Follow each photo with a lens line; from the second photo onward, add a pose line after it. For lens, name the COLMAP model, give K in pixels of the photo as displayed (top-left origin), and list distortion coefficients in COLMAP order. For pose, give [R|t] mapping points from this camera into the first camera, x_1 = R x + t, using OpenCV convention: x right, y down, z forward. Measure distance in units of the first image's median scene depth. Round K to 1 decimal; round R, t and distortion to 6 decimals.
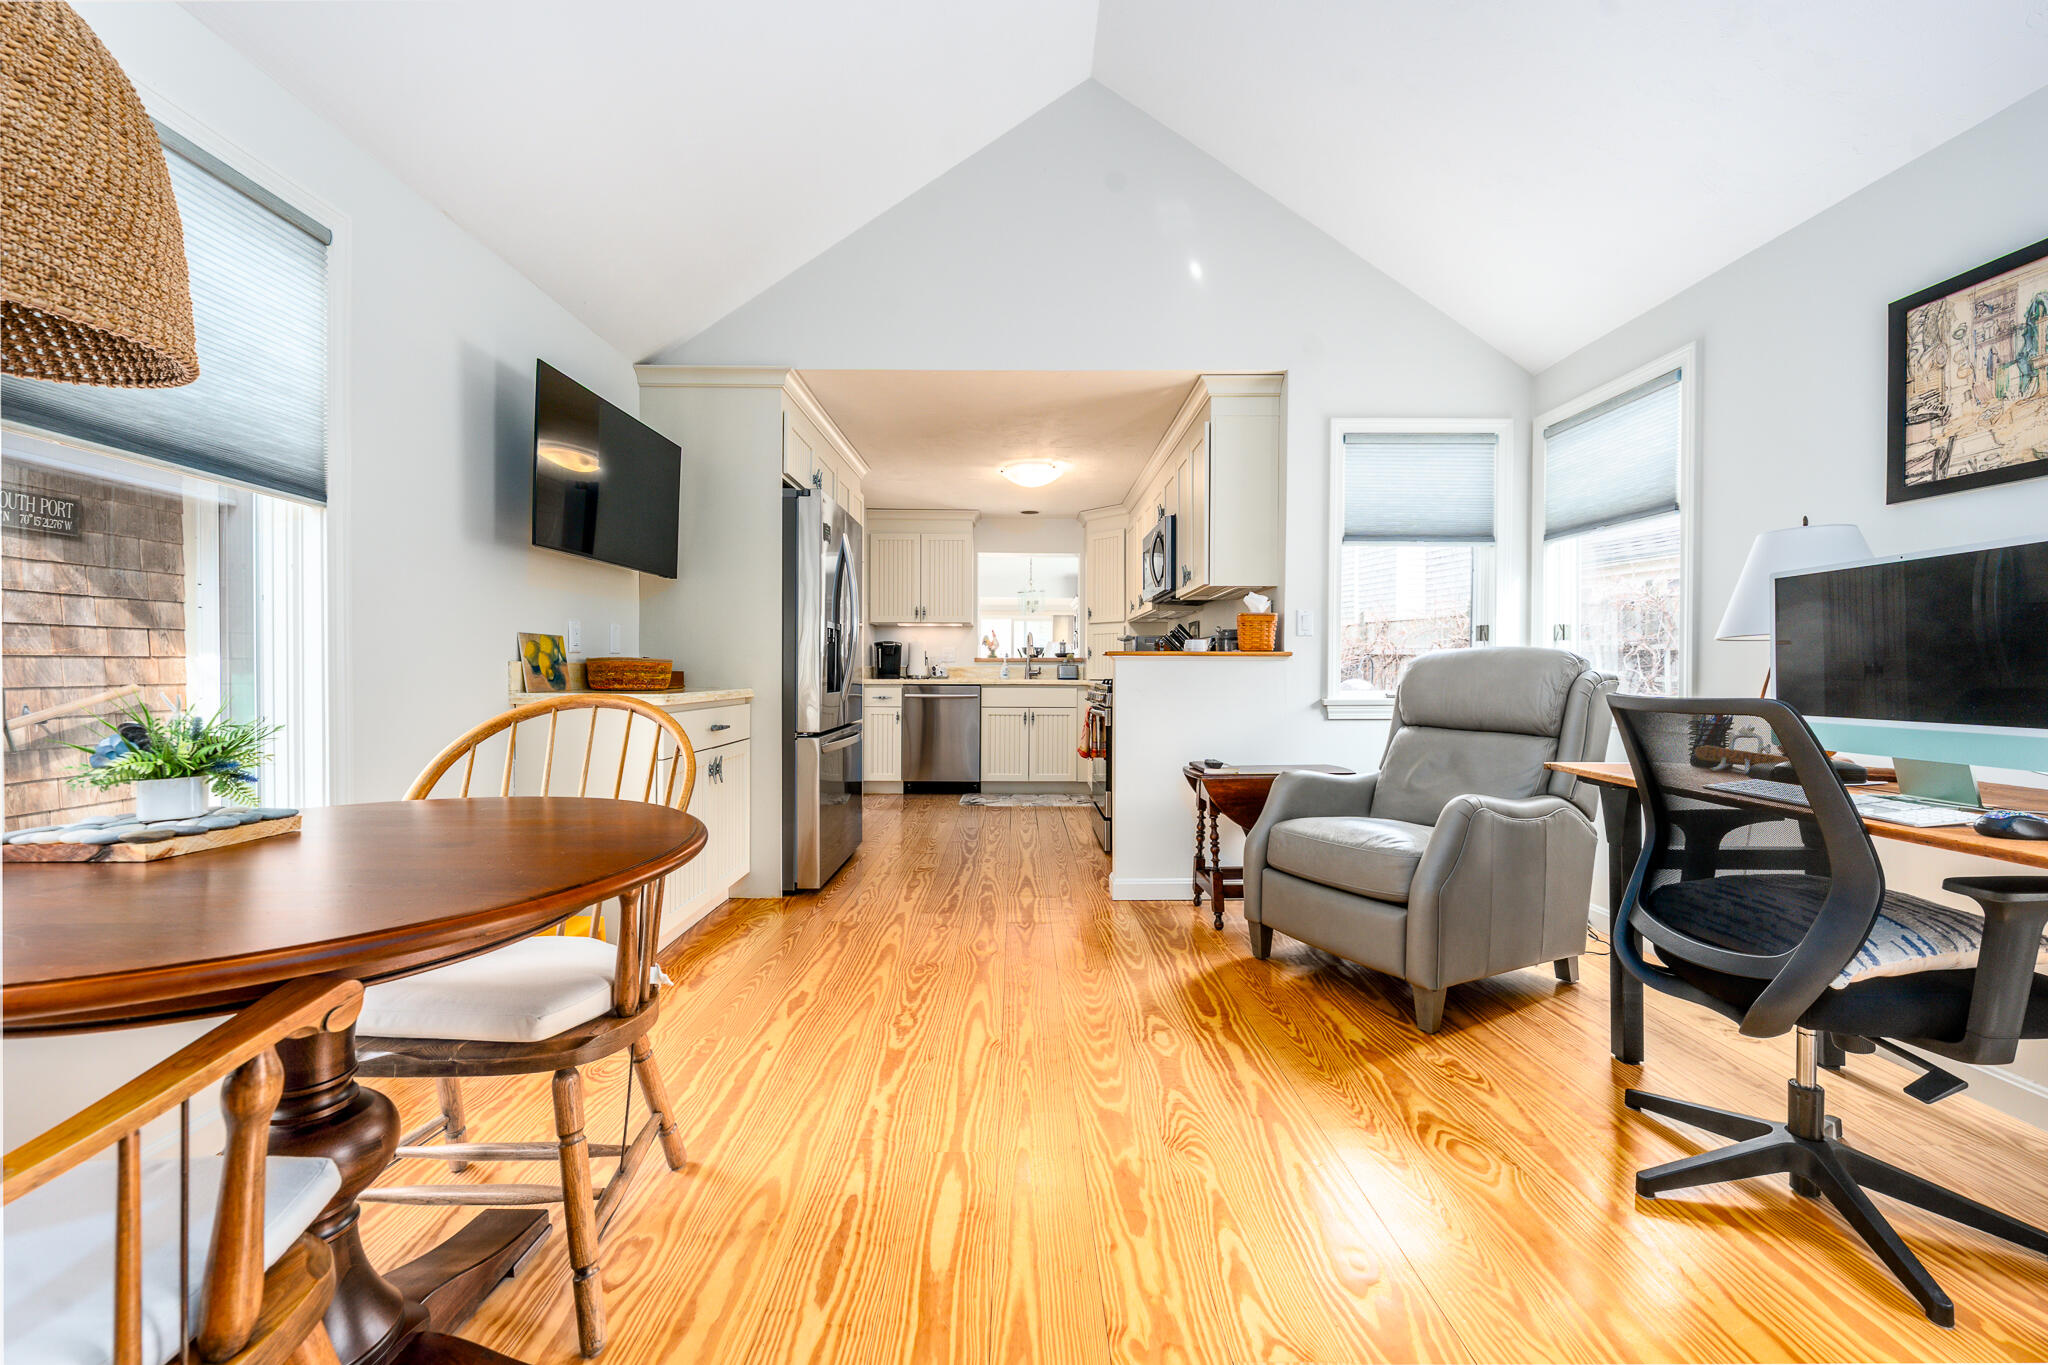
lens RADIAL K [[811.4, 0, 1024.0], [0, 811.4, 682.5], [0, 0, 1]] dist [-0.000027, -0.000008]
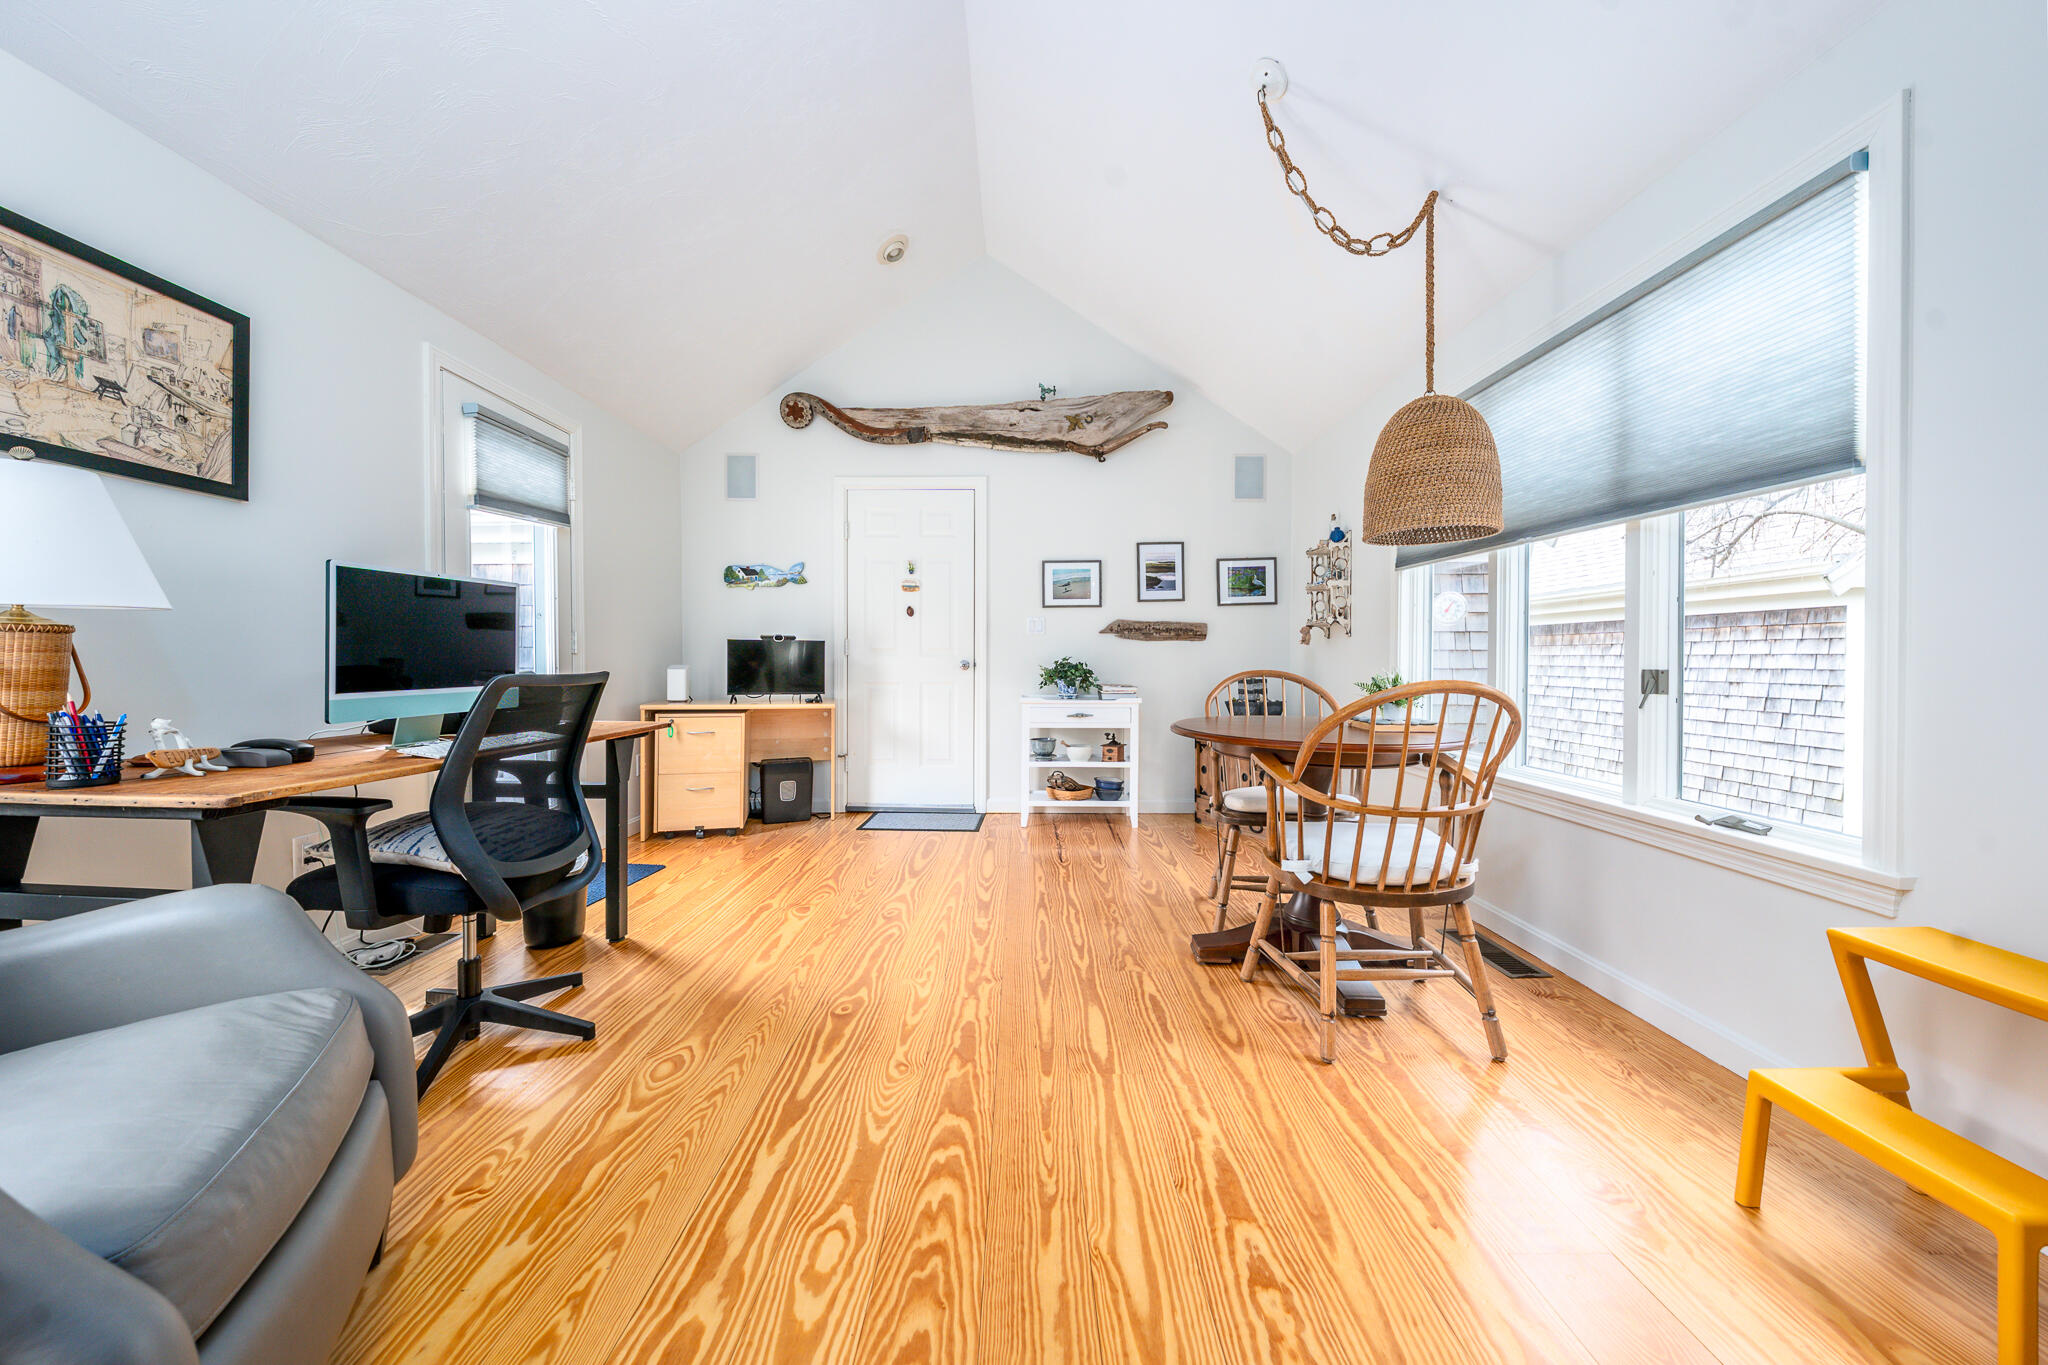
lens RADIAL K [[707.3, 0, 1024.6], [0, 707.3, 660.1], [0, 0, 1]] dist [-0.000051, -0.000002]
pose [[-0.999967, -0.004376, 0.006833, 0.024659], [-0.004248, 0.999820, 0.018495, -0.025449], [-0.006913, 0.018466, -0.999806, 1.840841]]
